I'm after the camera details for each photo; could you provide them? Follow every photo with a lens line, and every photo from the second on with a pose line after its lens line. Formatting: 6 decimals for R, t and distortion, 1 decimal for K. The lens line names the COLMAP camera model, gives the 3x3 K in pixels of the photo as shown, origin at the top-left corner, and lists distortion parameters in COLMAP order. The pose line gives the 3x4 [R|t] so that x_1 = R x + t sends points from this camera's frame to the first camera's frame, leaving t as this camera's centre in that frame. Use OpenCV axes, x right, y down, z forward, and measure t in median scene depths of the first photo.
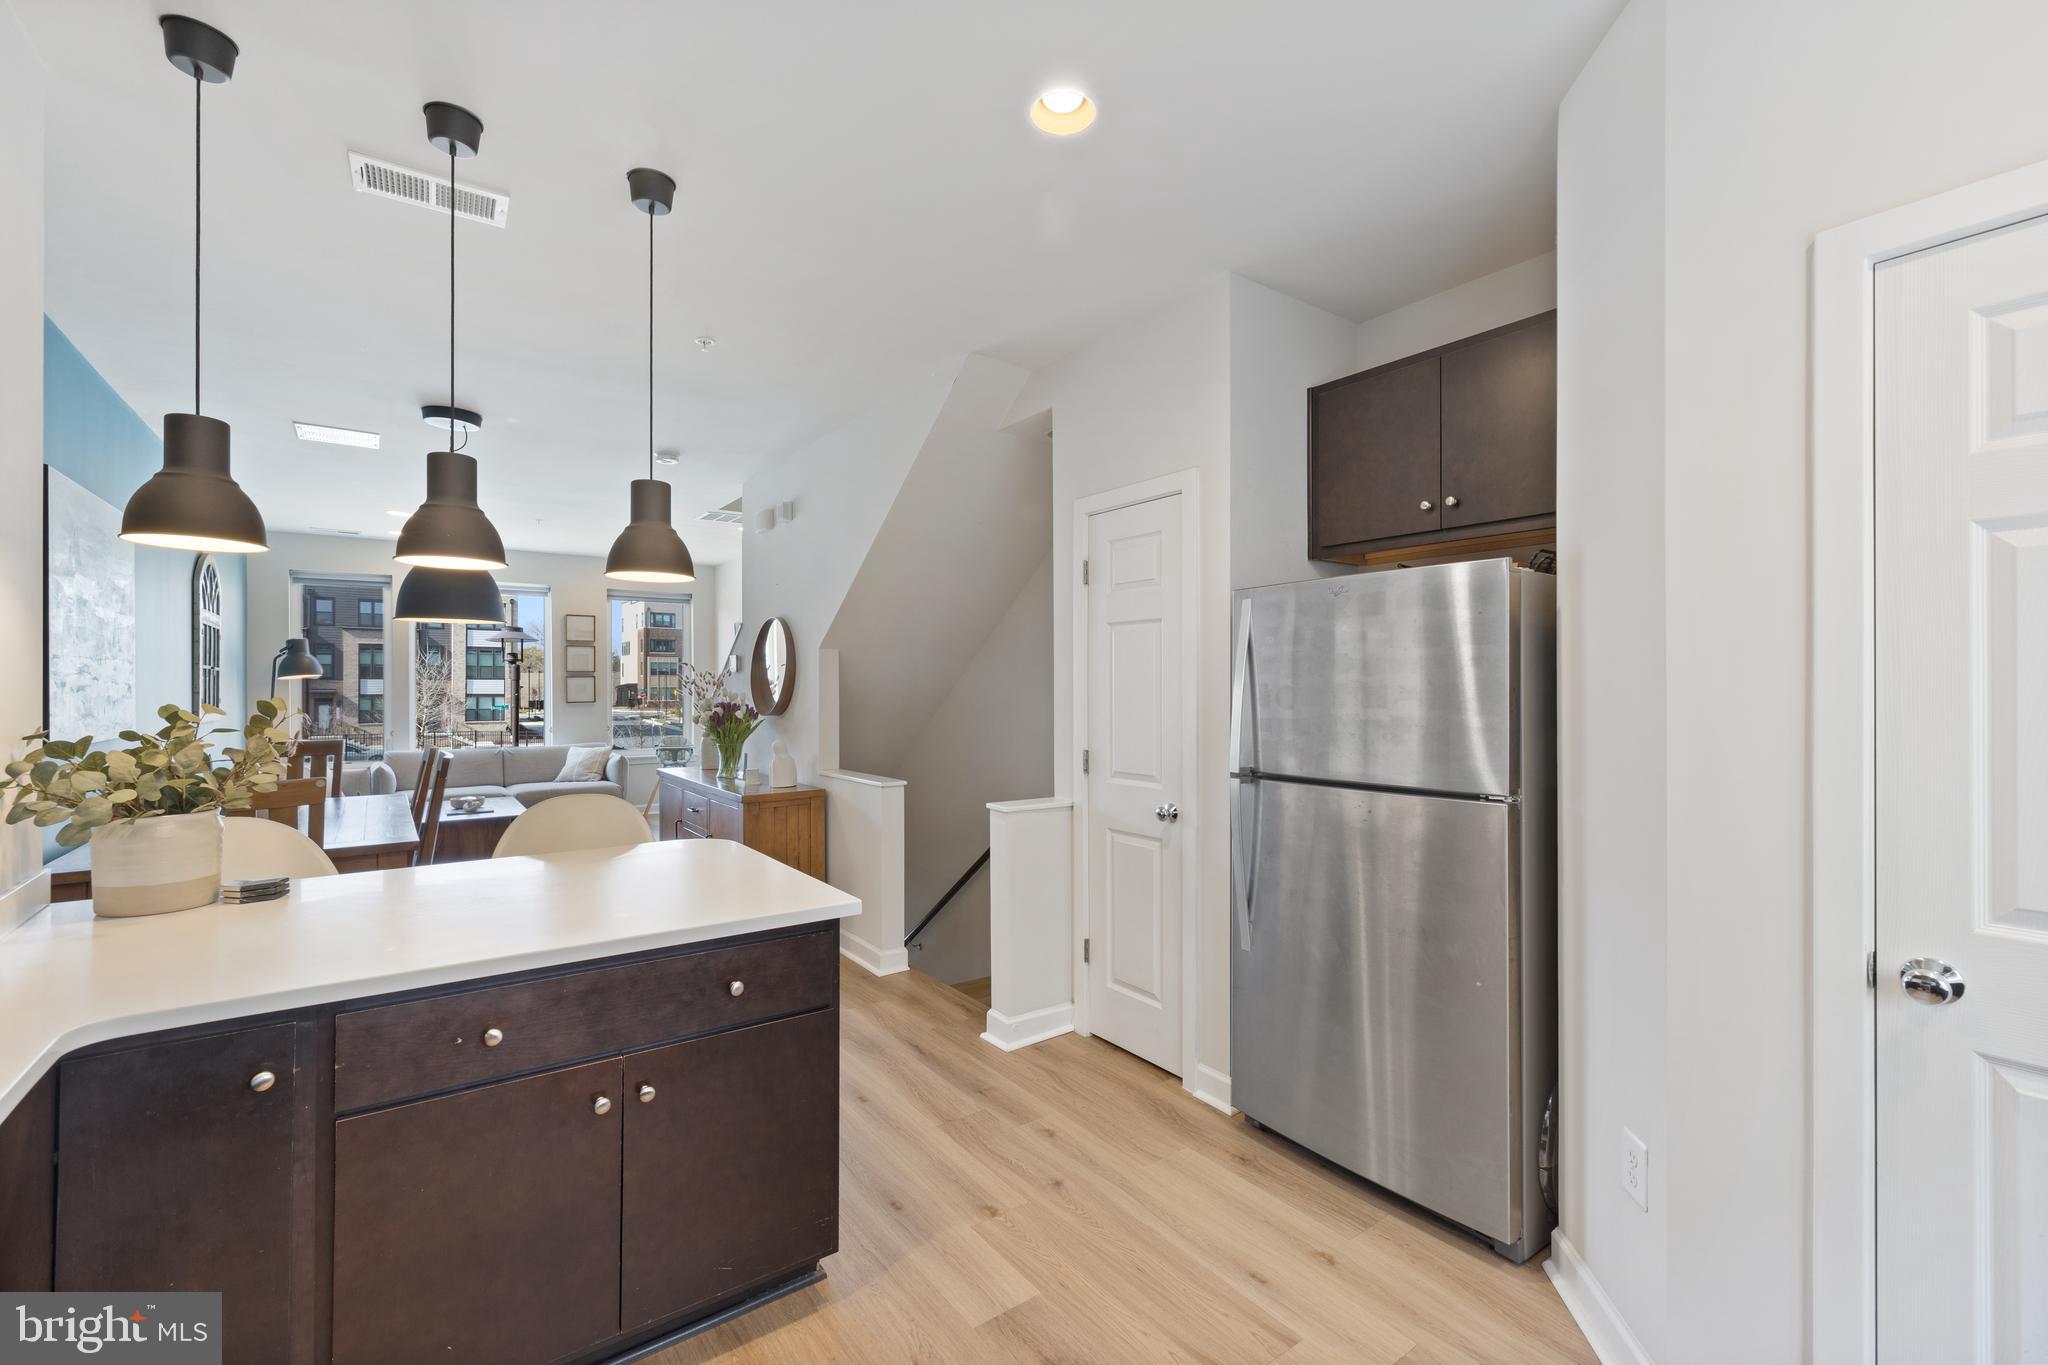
lens RADIAL K [[864.8, 0, 1019.7], [0, 864.8, 684.9], [0, 0, 1]] dist [0.006301, -0.000581]
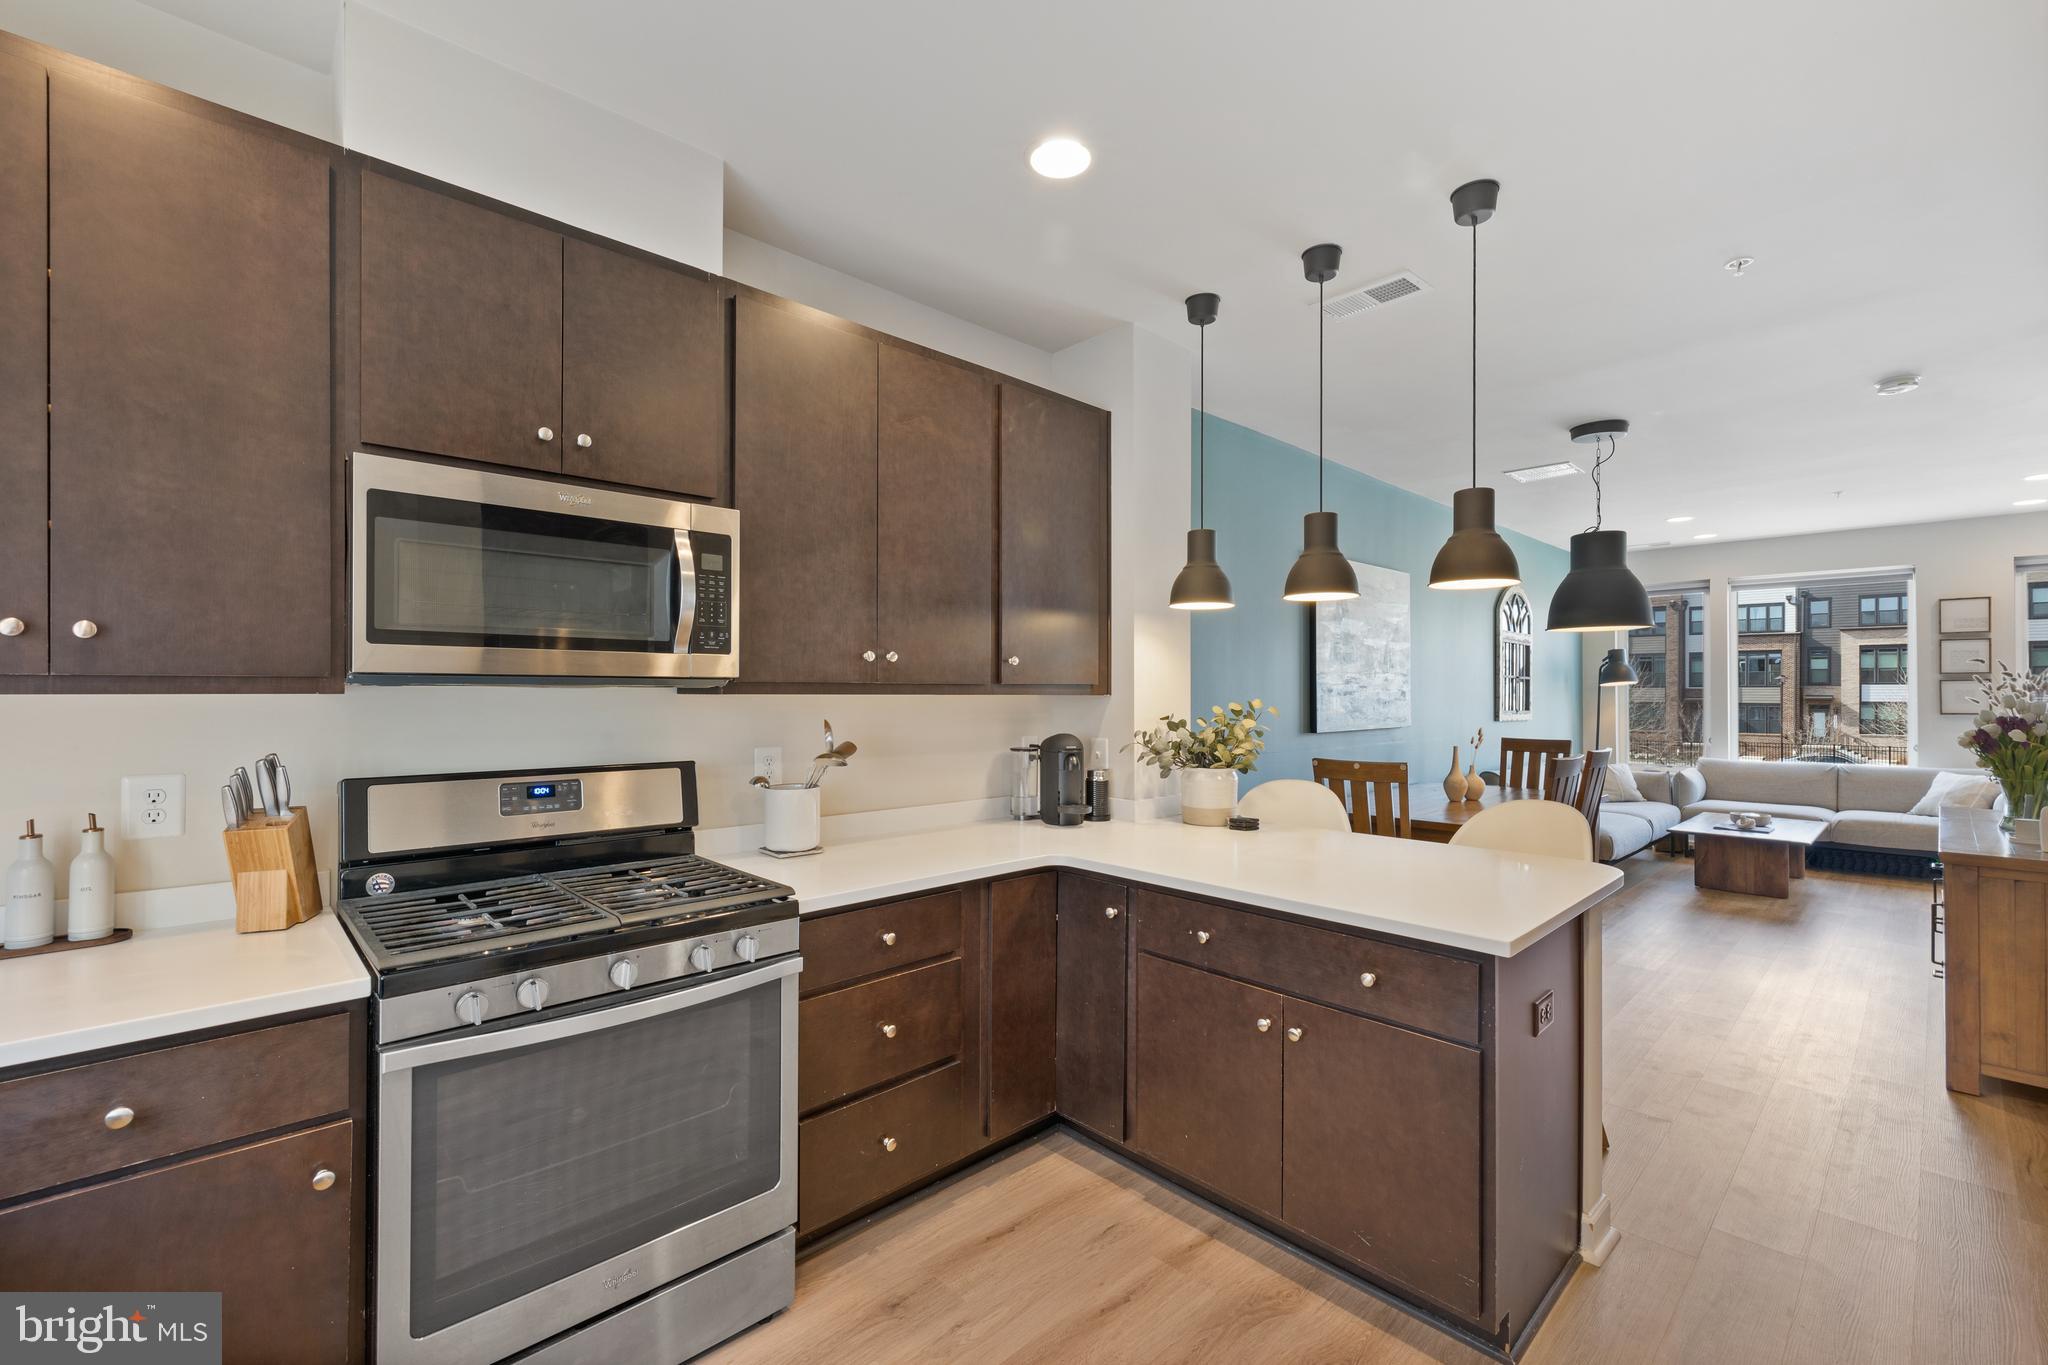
lens RADIAL K [[864.8, 0, 1027.7], [0, 864.8, 686.9], [0, 0, 1]] dist [0.006301, -0.000581]
pose [[0.136093, -0.004702, -0.990685, 0.132909], [0.000122, 0.999989, -0.004730, 0.000083], [0.990696, 0.000523, 0.136092, 0.090375]]
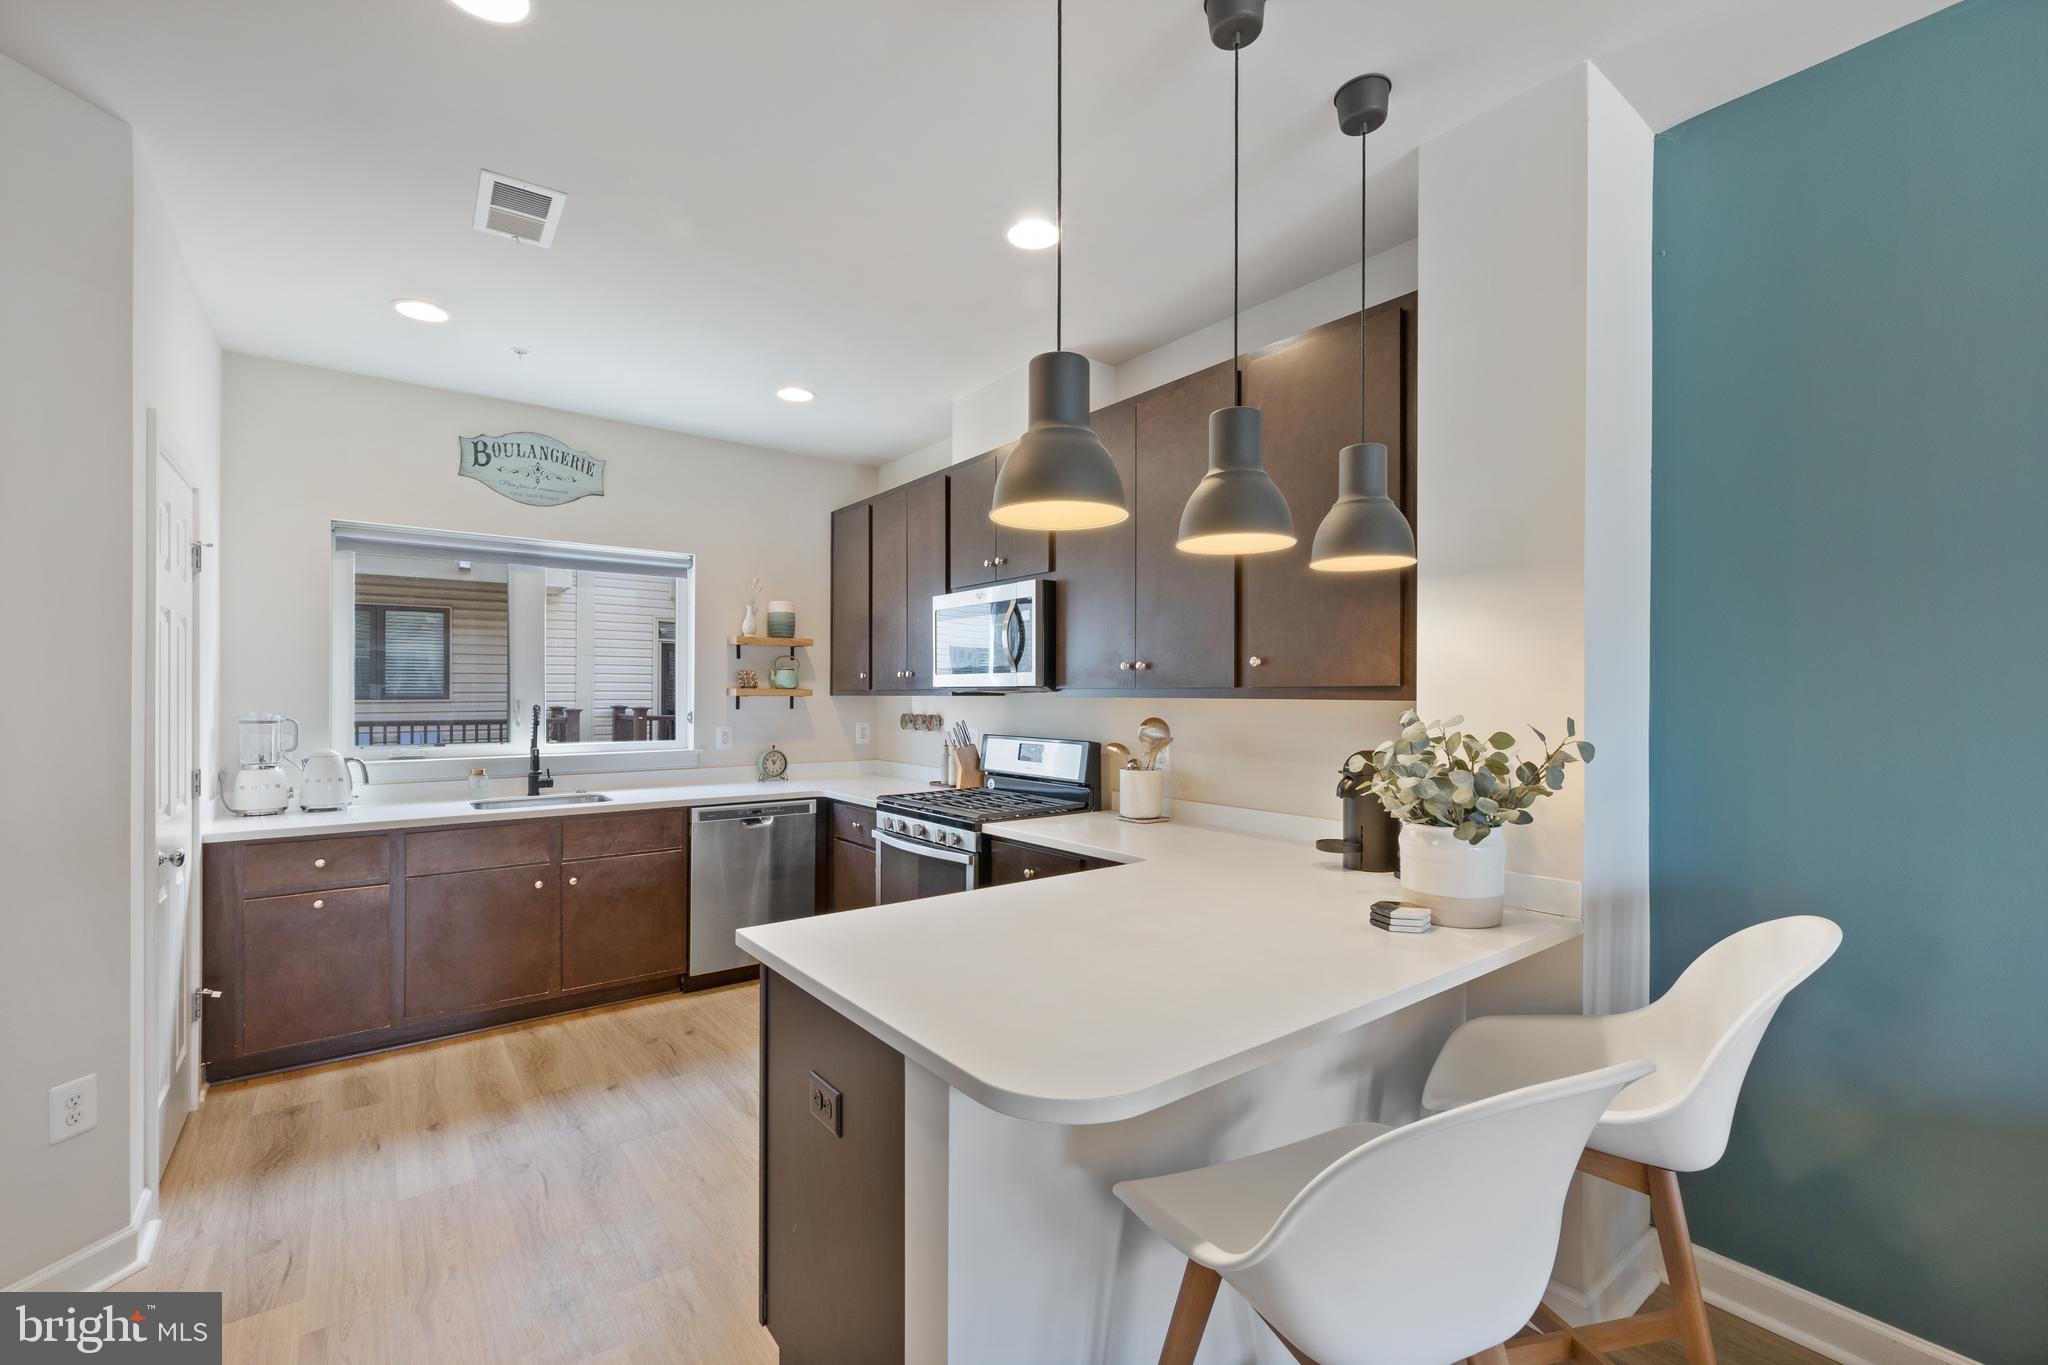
lens RADIAL K [[864.8, 0, 1022.2], [0, 864.8, 697.8], [0, 0, 1]] dist [0.006301, -0.000581]
pose [[-0.999605, -0.000552, -0.028100, -0.100996], [-0.000592, 0.999999, 0.001440, 0.000821], [0.028099, 0.001456, -0.999604, 0.421439]]
